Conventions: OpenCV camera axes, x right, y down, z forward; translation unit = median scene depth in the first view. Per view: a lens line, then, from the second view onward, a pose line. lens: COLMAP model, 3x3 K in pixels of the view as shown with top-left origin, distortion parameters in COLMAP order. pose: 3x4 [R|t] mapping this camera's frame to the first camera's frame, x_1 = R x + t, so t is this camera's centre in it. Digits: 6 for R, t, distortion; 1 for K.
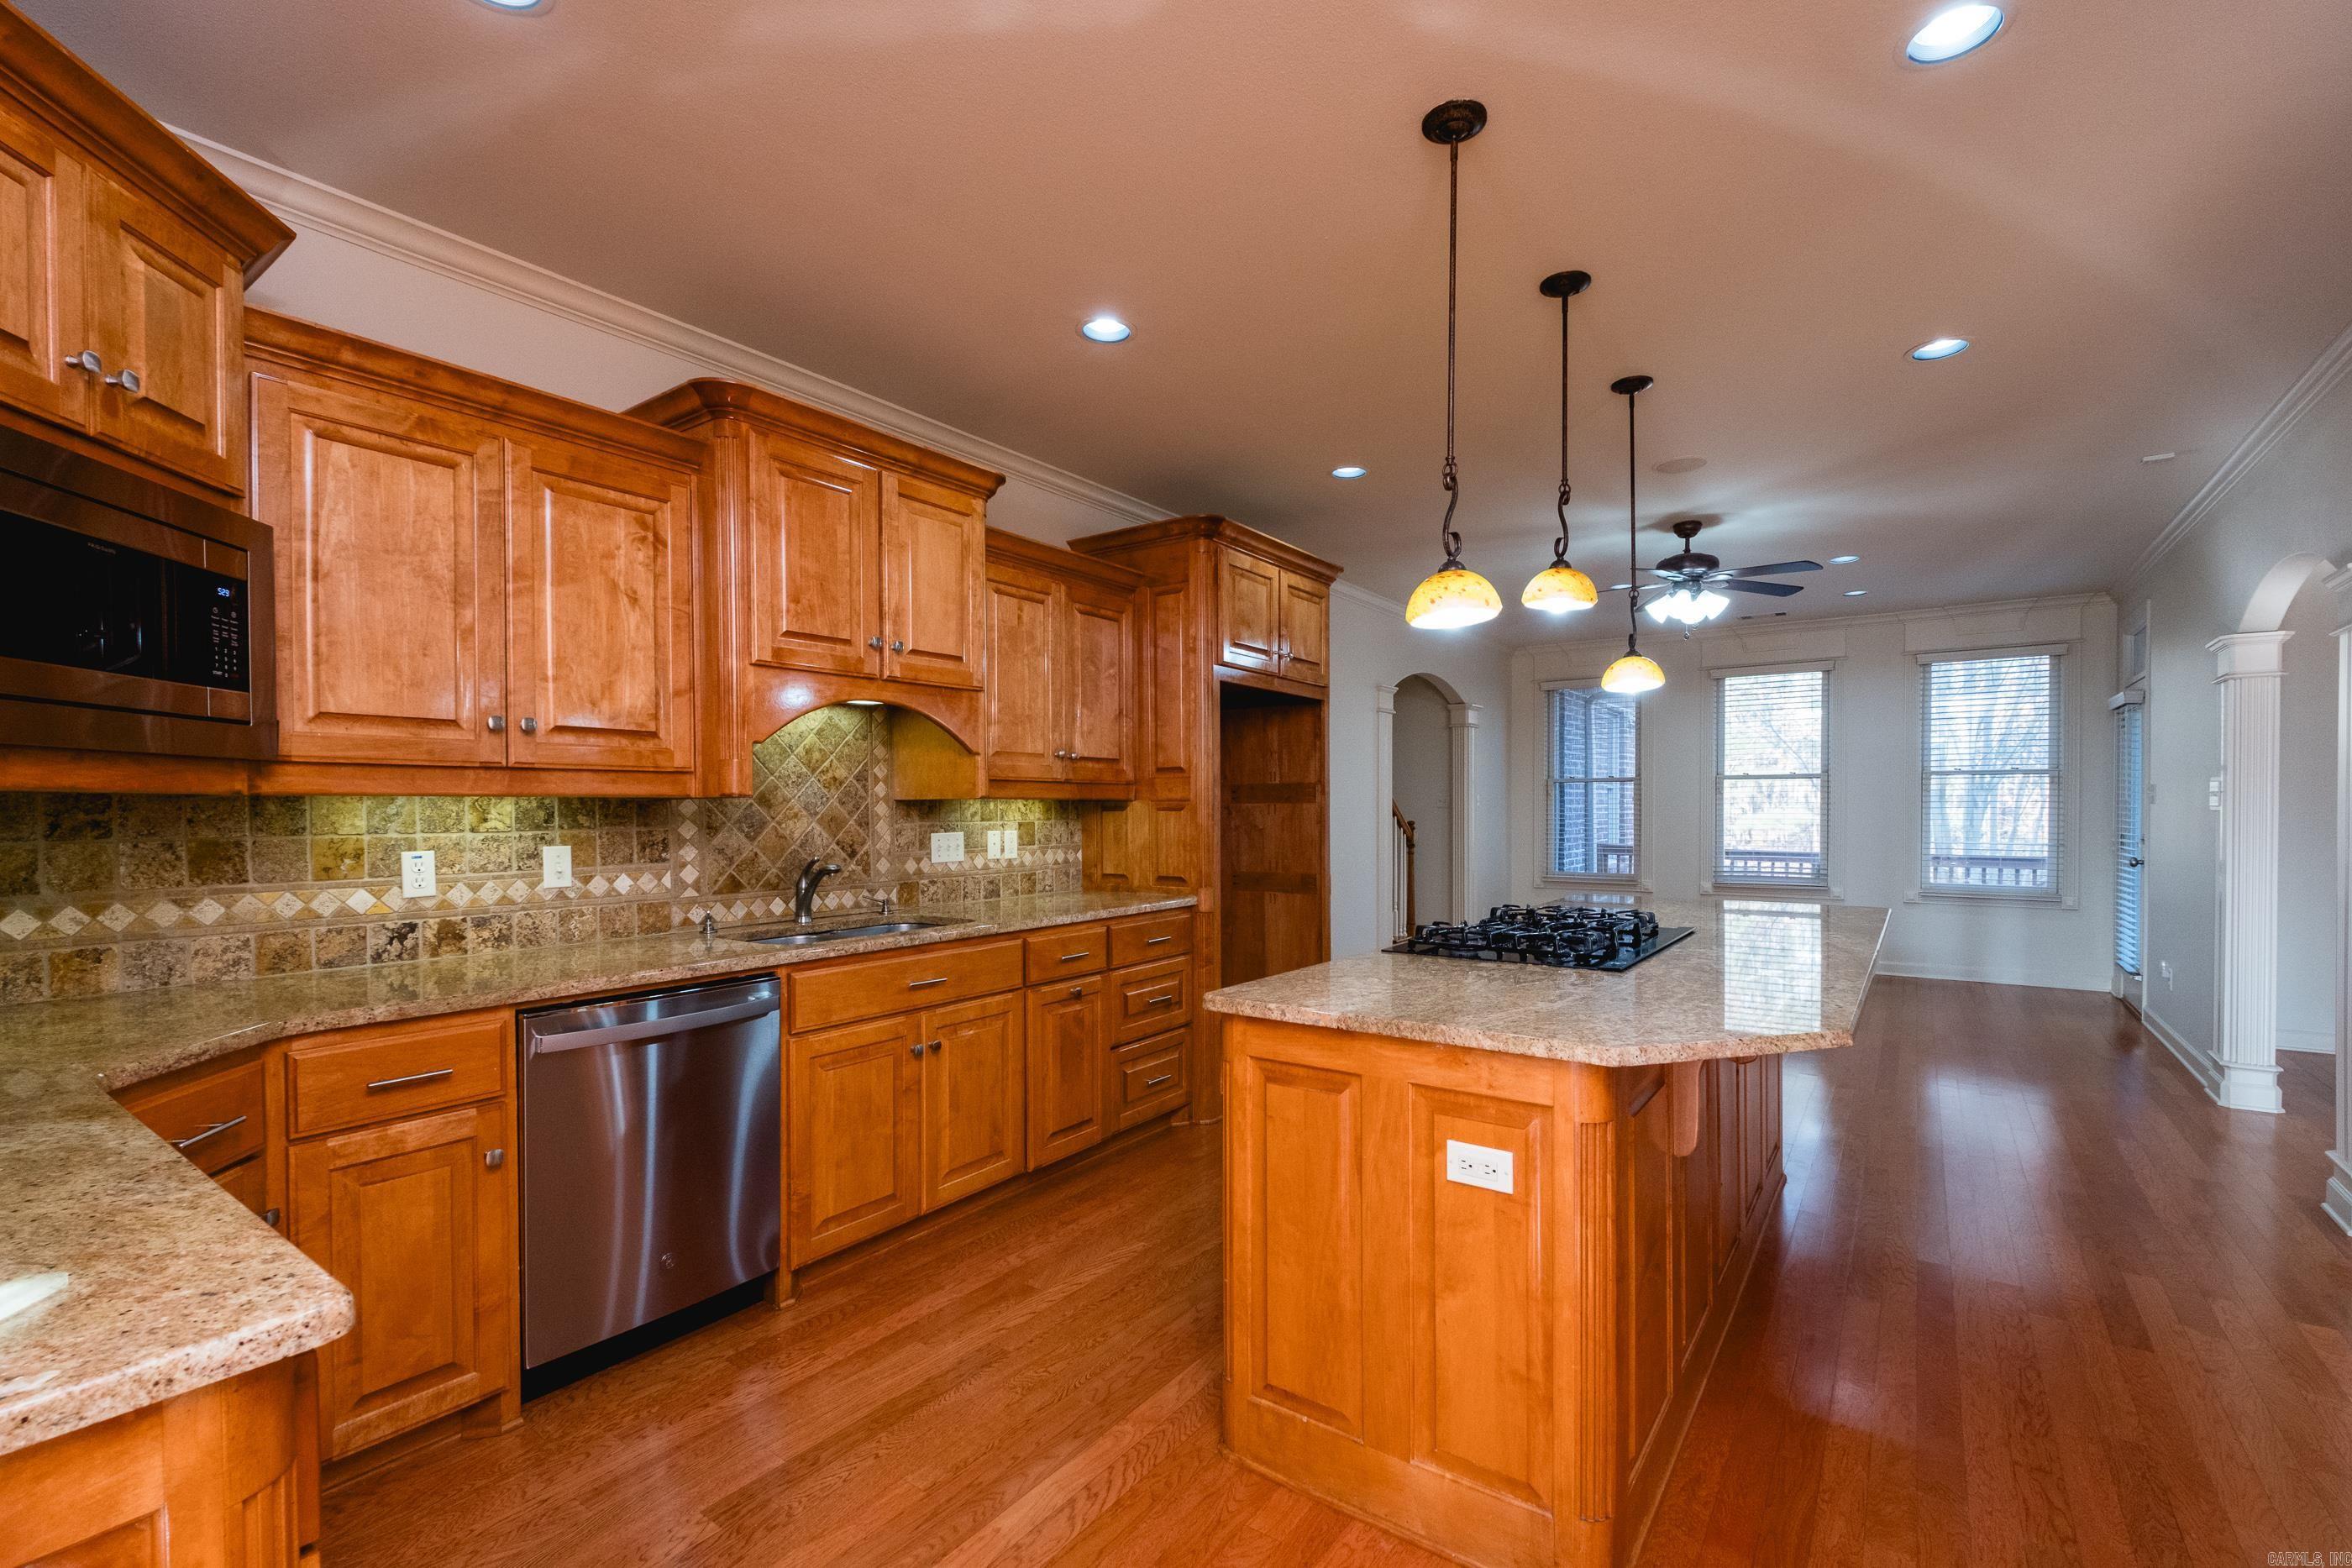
lens RADIAL K [[1039.6, 0, 1212.1], [0, 1039.6, 816.6], [0, 0, 1]] dist [0.002447, 0.000051]
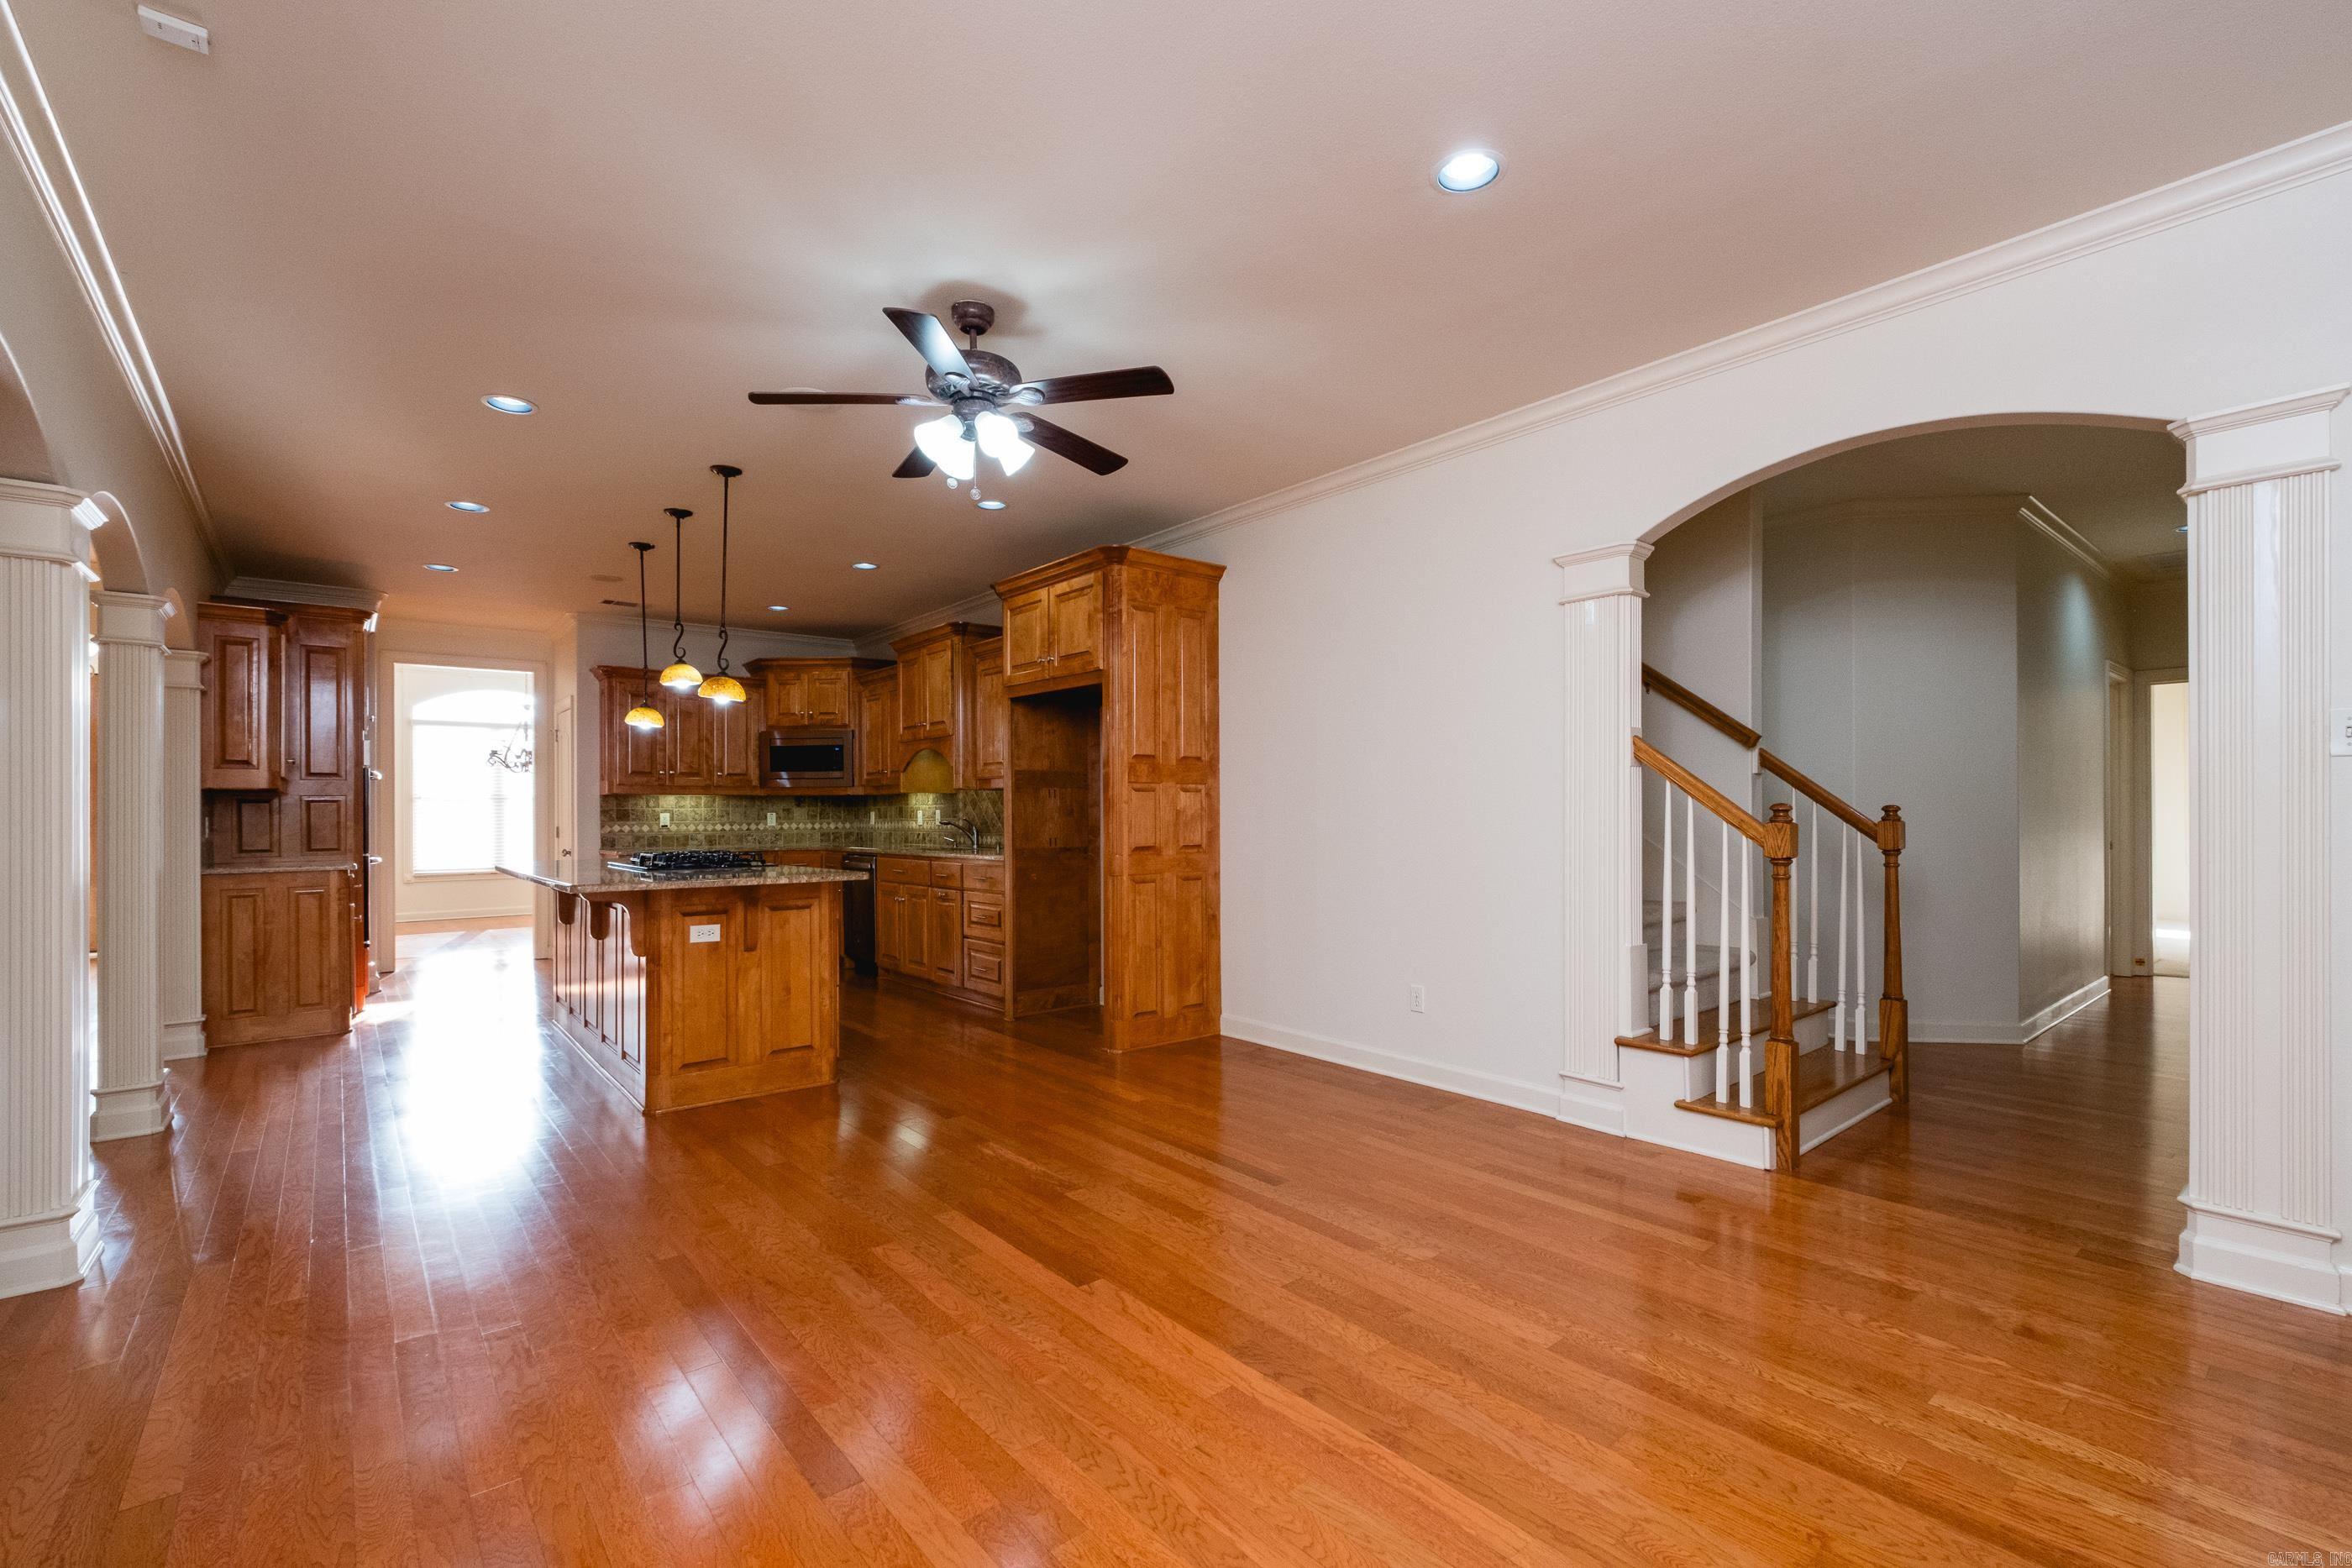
lens RADIAL K [[1029.7, 0, 1175.9], [0, 1029.7, 806.3], [0, 0, 1]] dist [0.008050, -0.009709]
pose [[-0.289395, 0.001005, -0.957209, 1.756971], [-0.001202, 0.999998, 0.001413, 0.011896], [0.957209, 0.001559, -0.289393, 2.273689]]
